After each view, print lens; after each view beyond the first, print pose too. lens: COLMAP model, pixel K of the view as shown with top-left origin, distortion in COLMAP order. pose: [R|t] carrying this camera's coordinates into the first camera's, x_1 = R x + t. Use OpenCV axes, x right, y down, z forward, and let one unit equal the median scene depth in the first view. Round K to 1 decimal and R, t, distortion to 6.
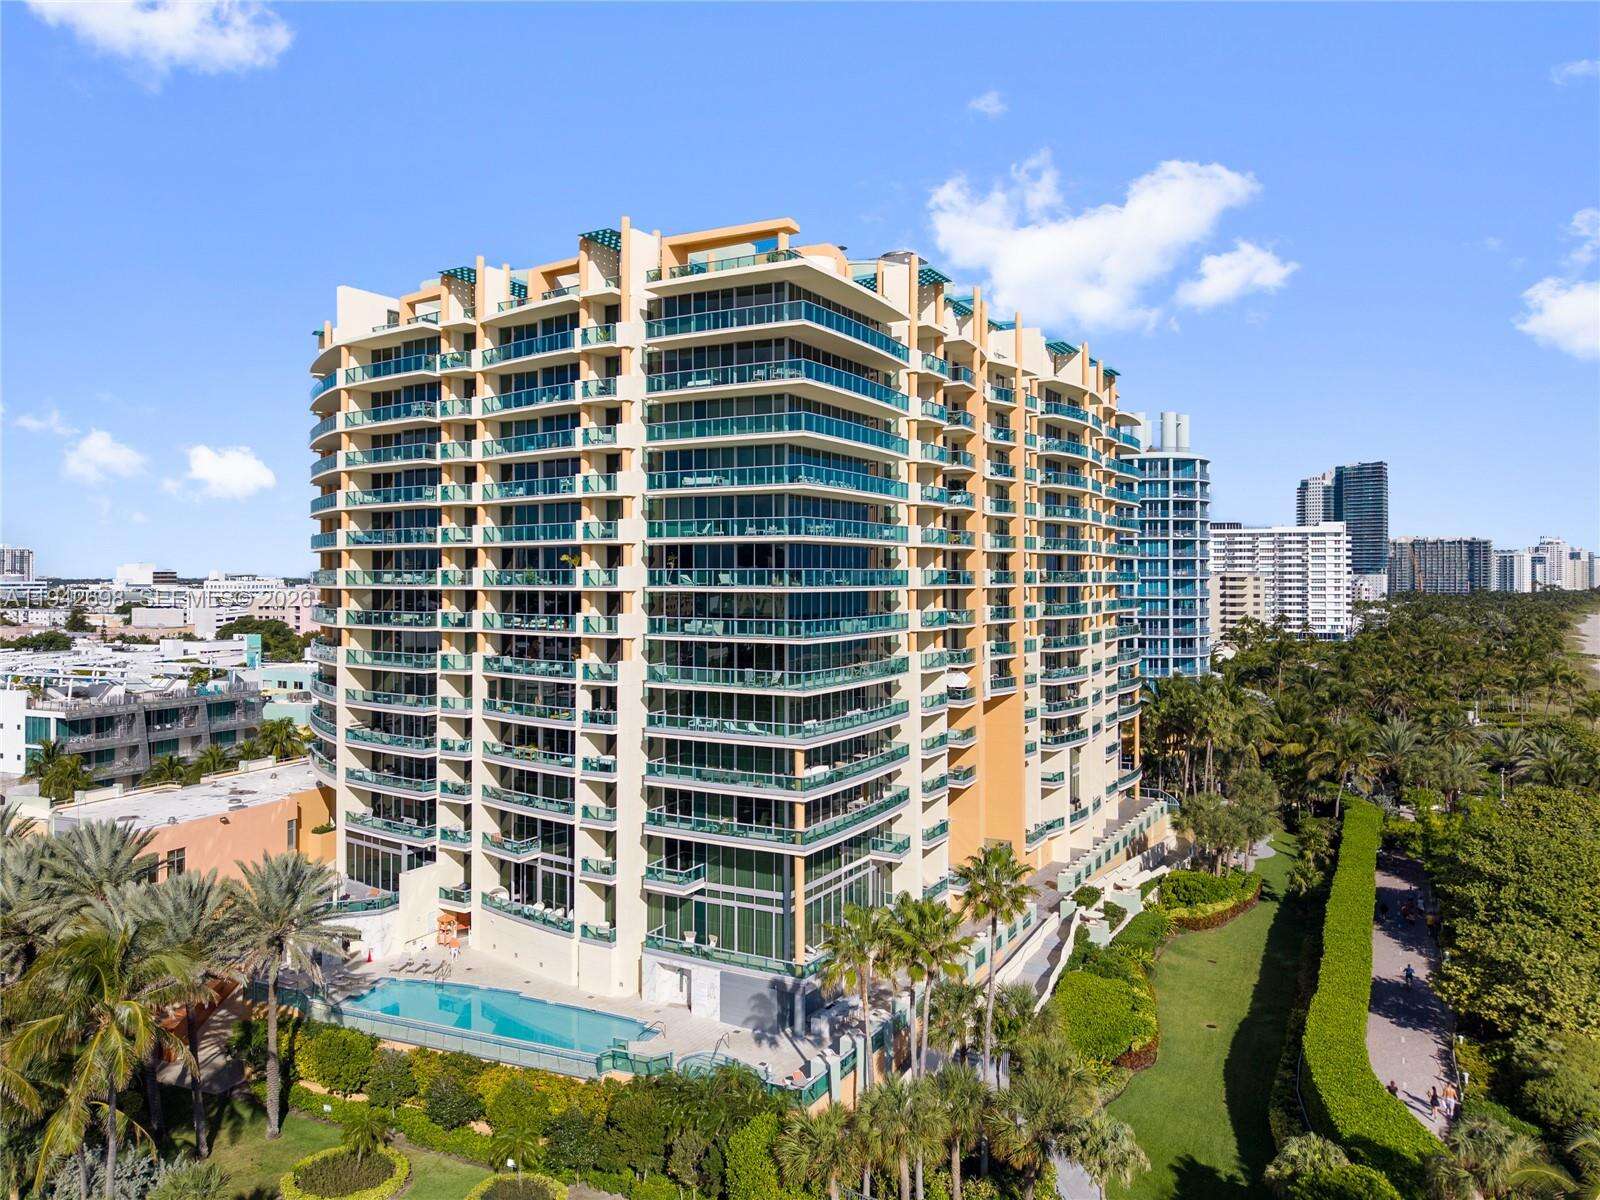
lens RADIAL K [[1142.4, 0, 800.0], [0, 1142.4, 600.0], [0, 0, 1]] dist [0.015304, -0.001779]
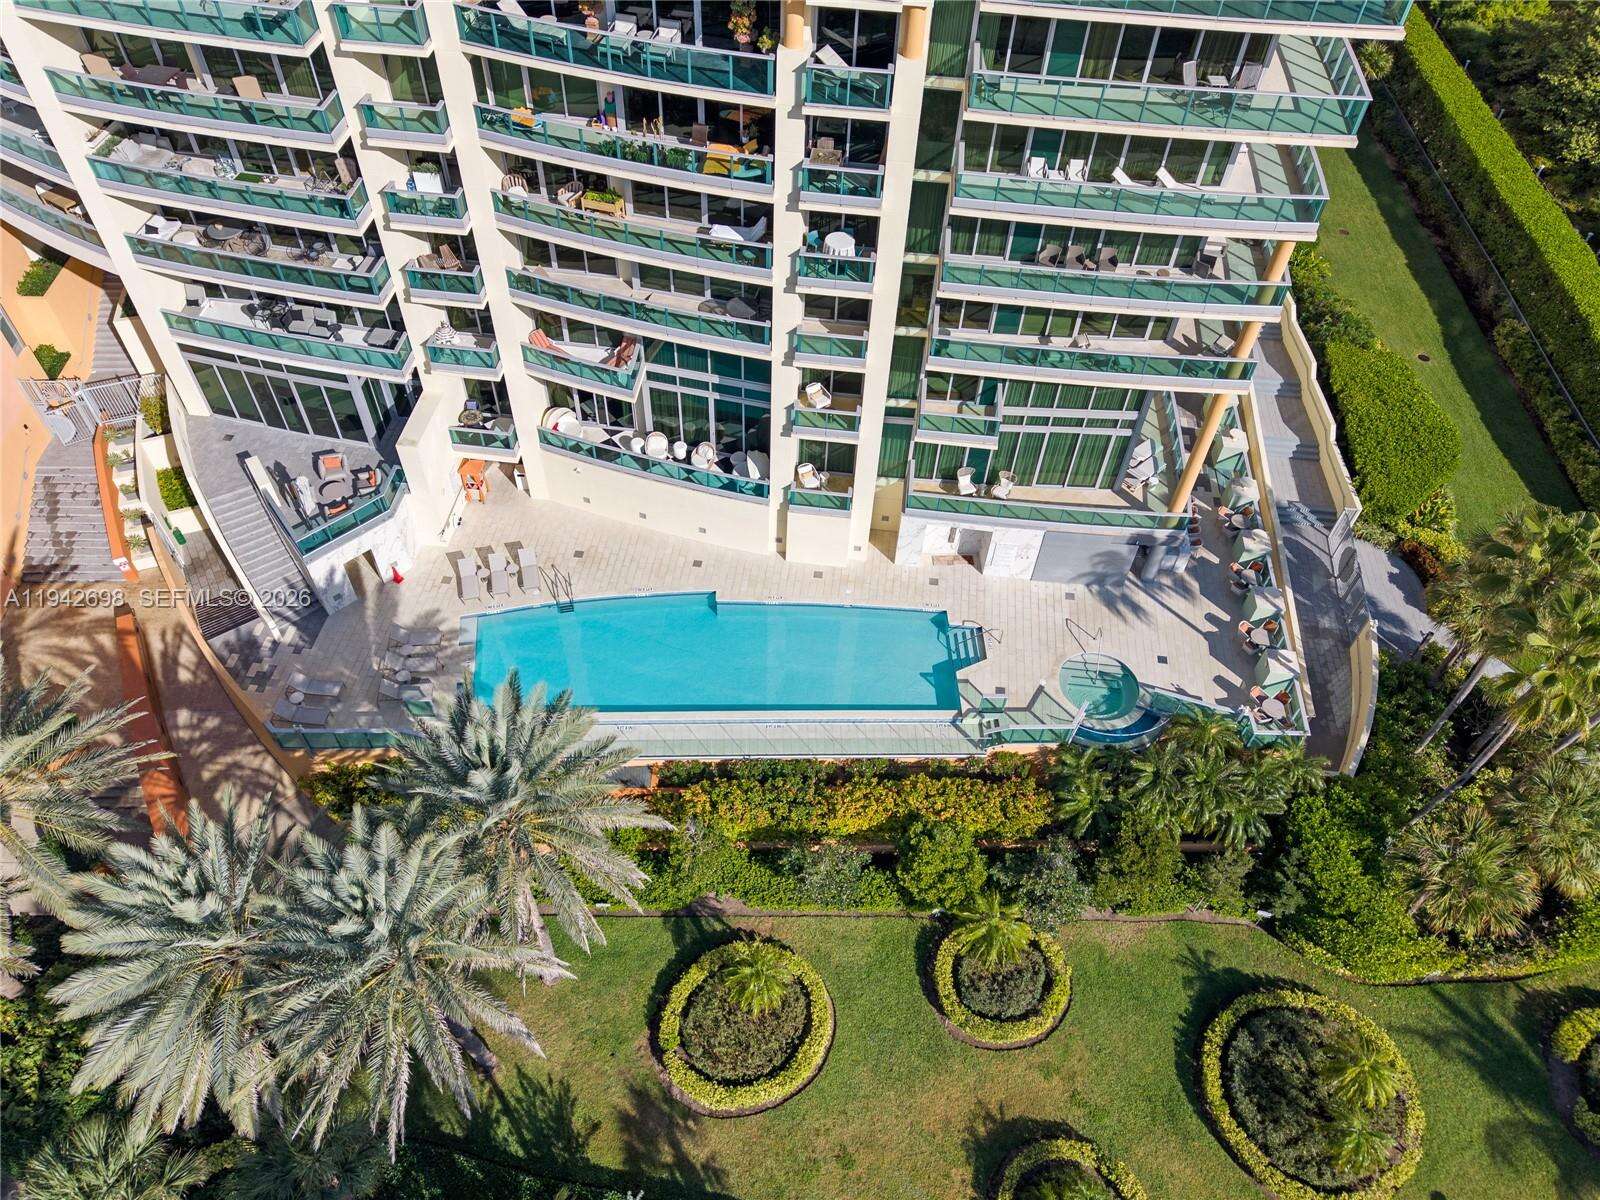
lens RADIAL K [[1142.4, 0, 800.0], [0, 1142.4, 600.0], [0, 0, 1]] dist [0.015304, -0.001779]
pose [[0.910533, -0.299729, 0.284766, -0.377914], [-0.027434, 0.643460, 0.764988, -0.154308], [-0.412524, -0.704359, 0.577669, 0.586970]]
